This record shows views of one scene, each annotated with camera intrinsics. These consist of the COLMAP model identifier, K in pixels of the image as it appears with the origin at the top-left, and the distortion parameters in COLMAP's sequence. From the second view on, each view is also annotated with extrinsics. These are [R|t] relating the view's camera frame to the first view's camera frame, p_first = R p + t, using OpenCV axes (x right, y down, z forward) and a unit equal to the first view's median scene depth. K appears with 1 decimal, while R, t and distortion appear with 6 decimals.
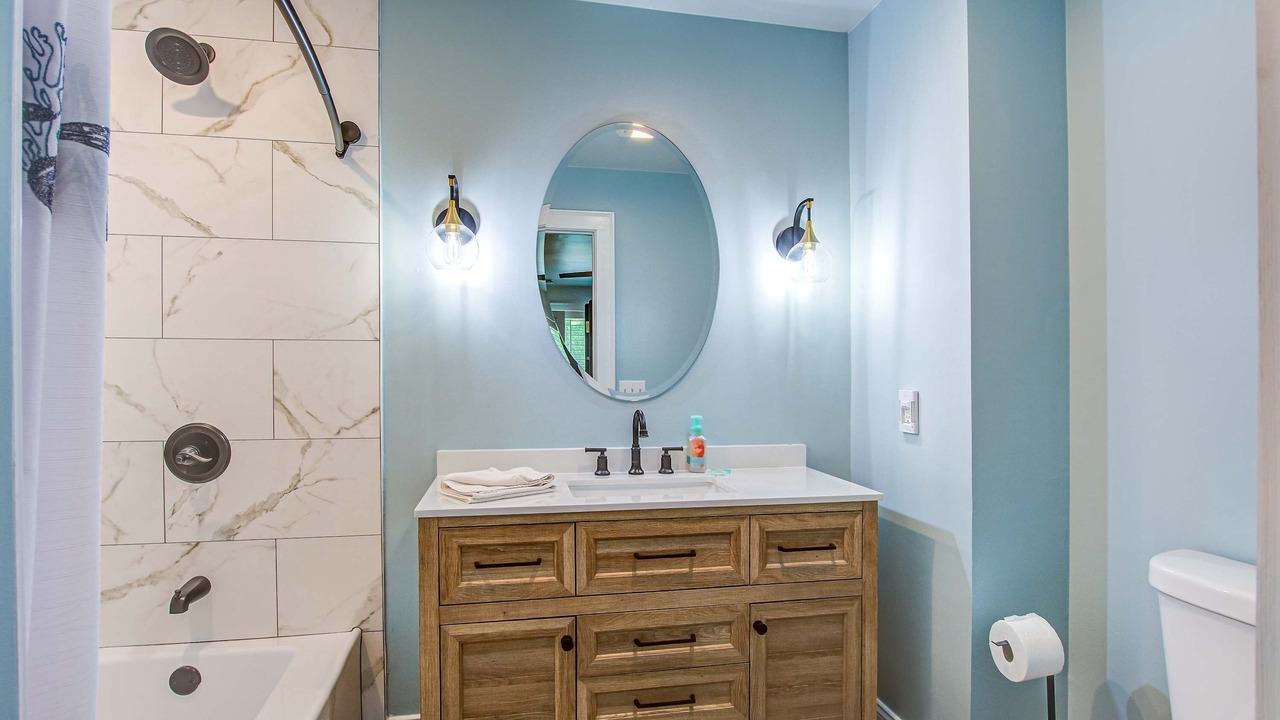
lens RADIAL K [[591.0, 0, 640.0], [0, 591.0, 360.0], [0, 0, 1]] dist [-0.000773, 0.000271]
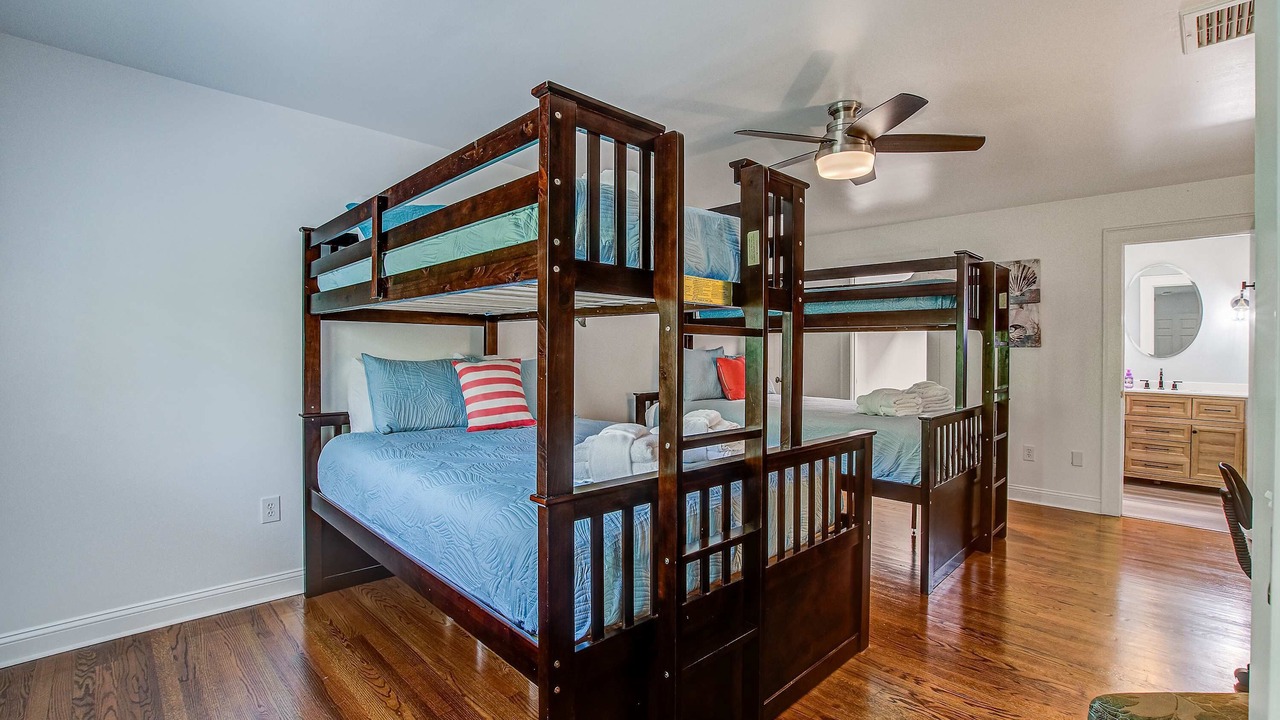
lens RADIAL K [[552.0, 0, 700.5], [0, 552.0, 354.0], [0, 0, 1]] dist [-0.000589, -0.000018]
pose [[0.560270, 0.010305, -0.828246, 1.099490], [0.000274, 0.999920, 0.012627, -0.025011], [0.828310, -0.007302, 0.560223, -2.756226]]
